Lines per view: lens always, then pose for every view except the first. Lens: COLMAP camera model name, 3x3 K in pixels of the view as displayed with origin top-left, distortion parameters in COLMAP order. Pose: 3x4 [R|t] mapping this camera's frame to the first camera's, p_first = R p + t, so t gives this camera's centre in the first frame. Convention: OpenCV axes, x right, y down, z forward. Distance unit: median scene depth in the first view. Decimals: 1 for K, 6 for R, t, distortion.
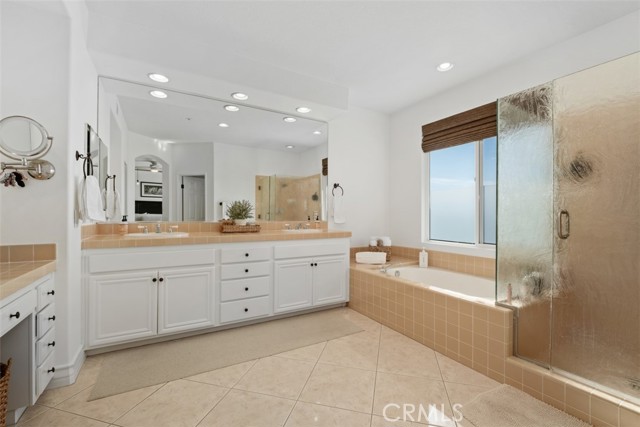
lens RADIAL K [[275.8, 0, 319.9], [0, 275.8, 215.3], [0, 0, 1]] dist [-0.003664, -0.002948]
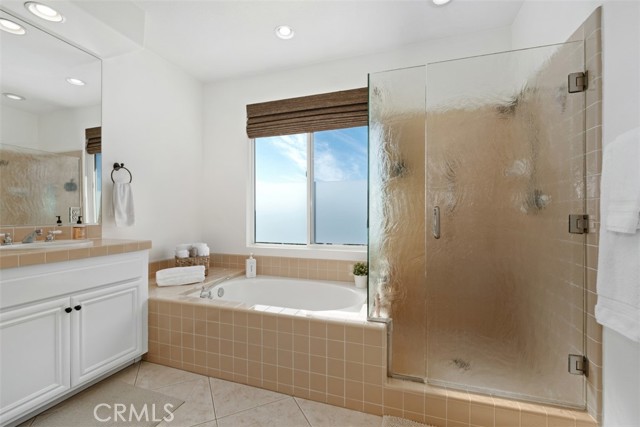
lens RADIAL K [[275.8, 0, 319.2], [0, 275.8, 213.5], [0, 0, 1]] dist [-0.003664, -0.002948]
pose [[0.750613, -0.004240, 0.660728, -0.011960], [0.004861, 0.999988, 0.000894, -0.000753], [-0.660724, 0.002541, 0.750625, 0.257570]]
